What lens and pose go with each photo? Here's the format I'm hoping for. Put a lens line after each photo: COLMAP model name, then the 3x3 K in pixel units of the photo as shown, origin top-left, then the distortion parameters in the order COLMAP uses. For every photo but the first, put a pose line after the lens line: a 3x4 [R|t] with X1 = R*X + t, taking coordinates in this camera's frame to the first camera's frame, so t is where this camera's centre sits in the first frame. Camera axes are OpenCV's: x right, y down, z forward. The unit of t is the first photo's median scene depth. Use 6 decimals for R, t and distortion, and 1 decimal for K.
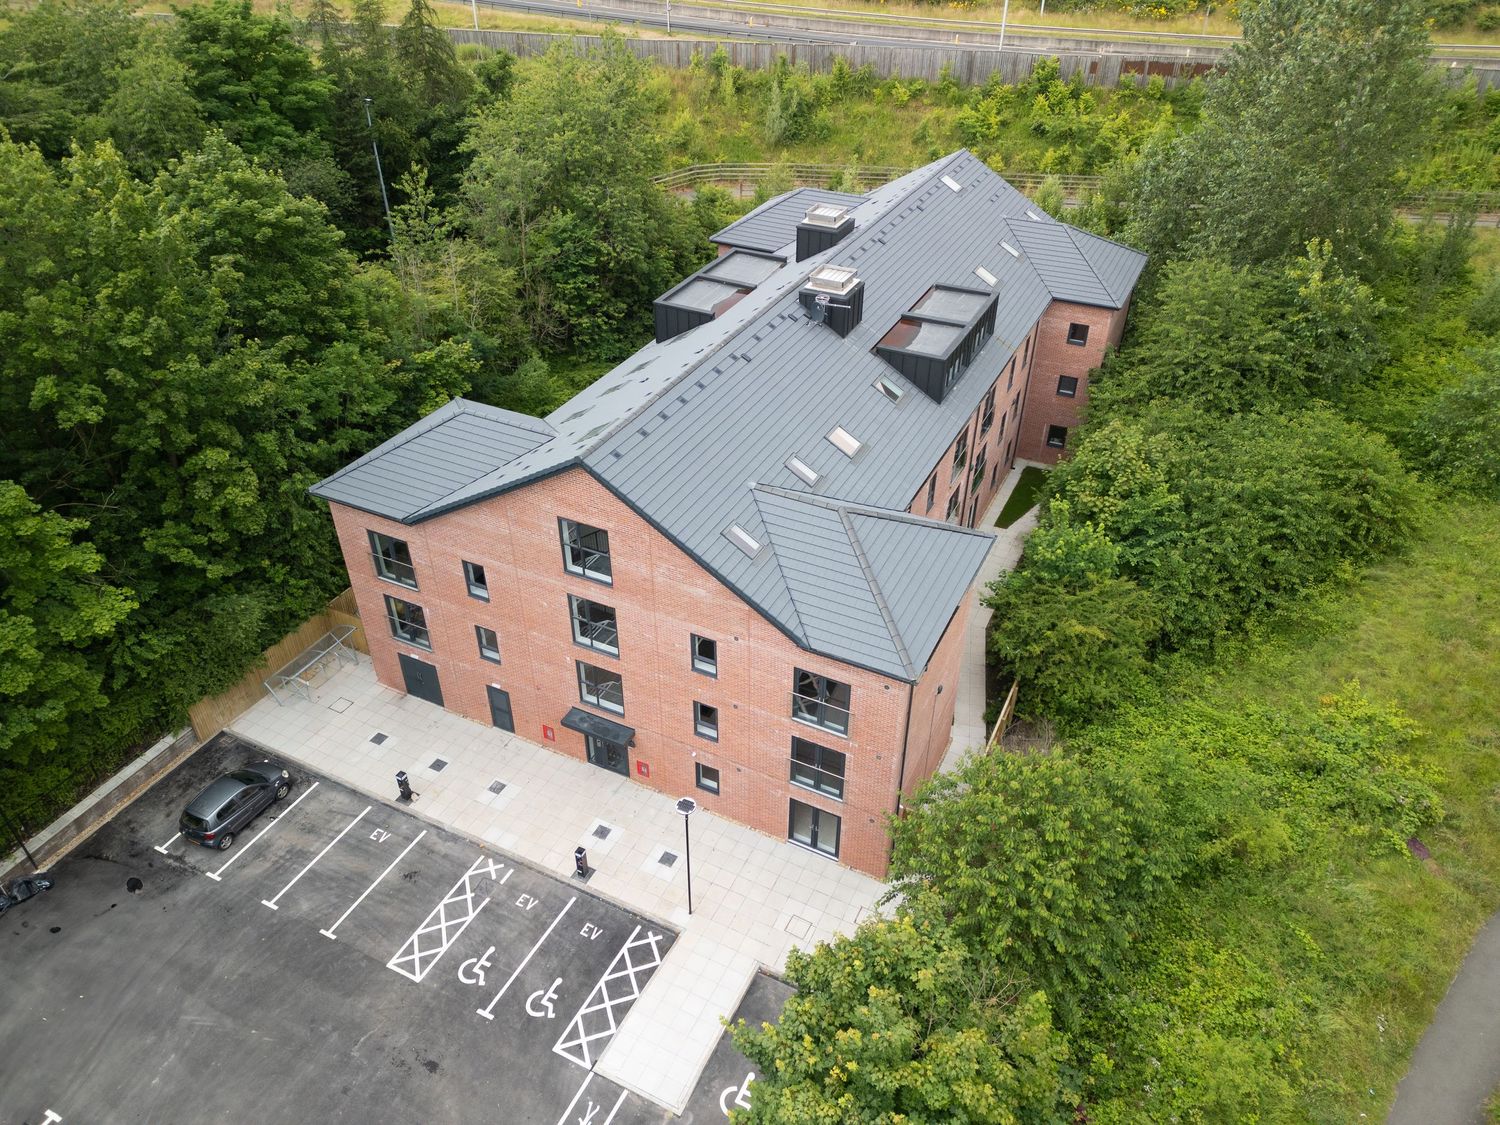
lens RADIAL K [[1048.8, 0, 760.1], [0, 1048.8, 562.9], [0, 0, 1]] dist [0.071235, -0.073733]
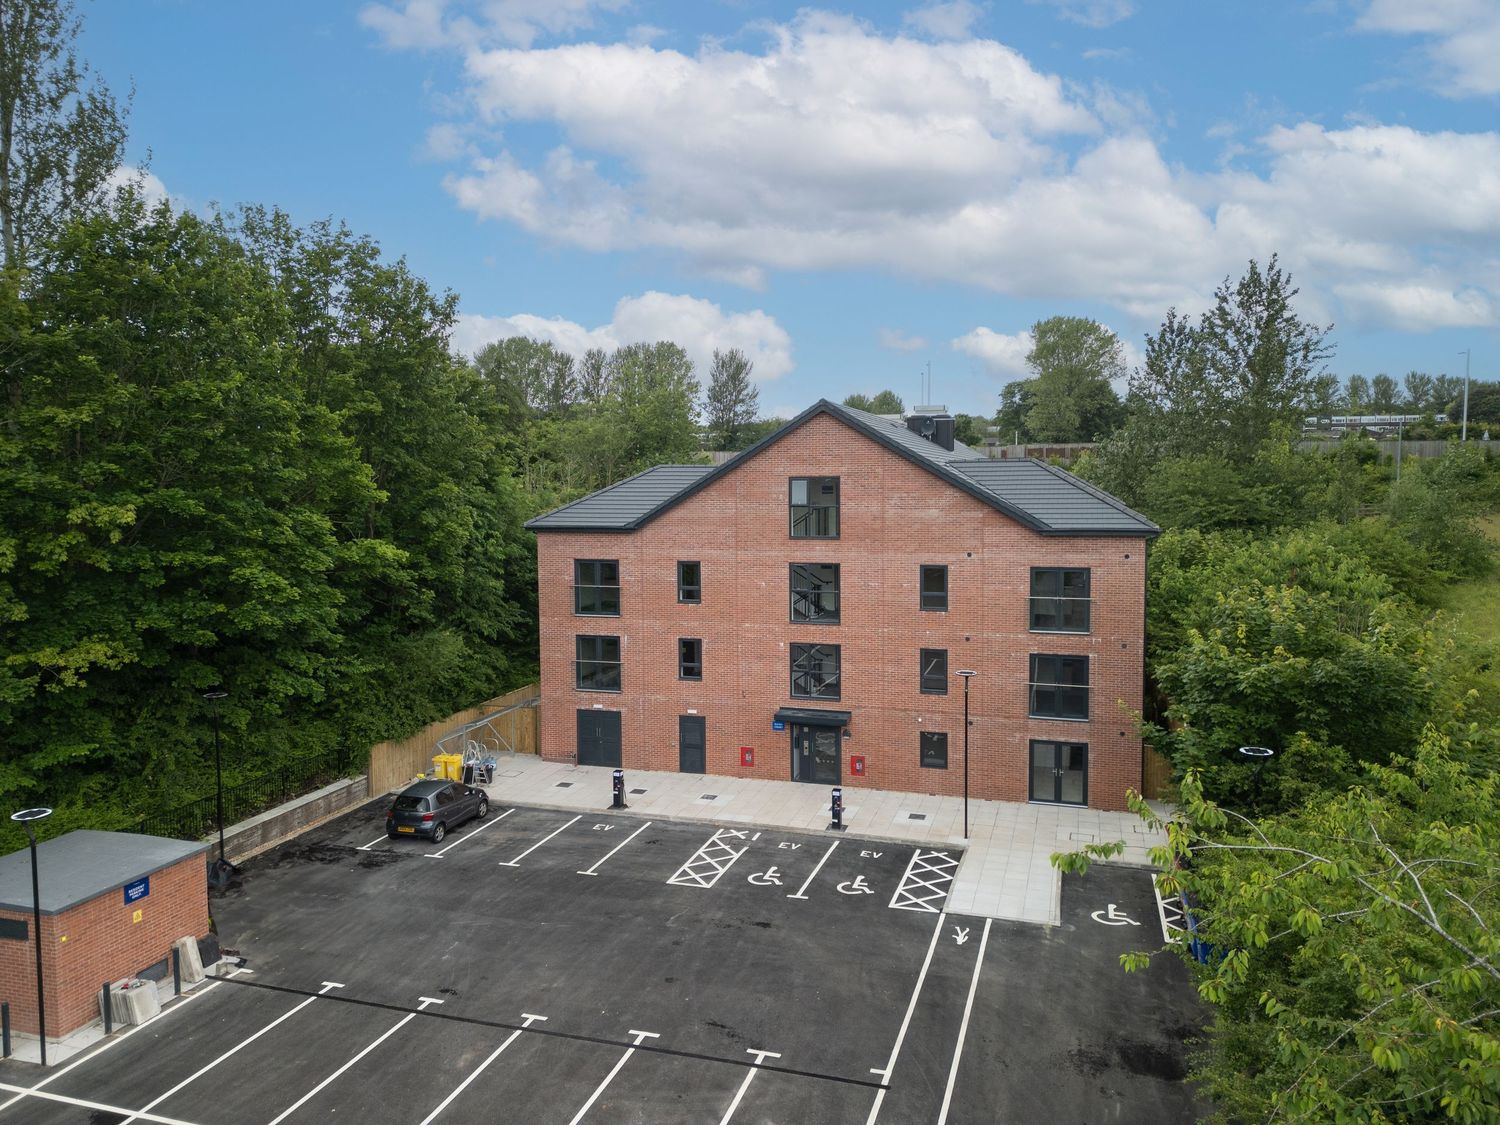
lens RADIAL K [[1050.2, 0, 750.0], [0, 1050.2, 562.5], [0, 0, 1]] dist [0.068524, -0.045816]
pose [[0.989520, -0.028888, 0.141480, -0.347611], [0.097831, 0.854768, -0.509707, 0.529636], [-0.106208, 0.518206, 0.848636, 0.084177]]
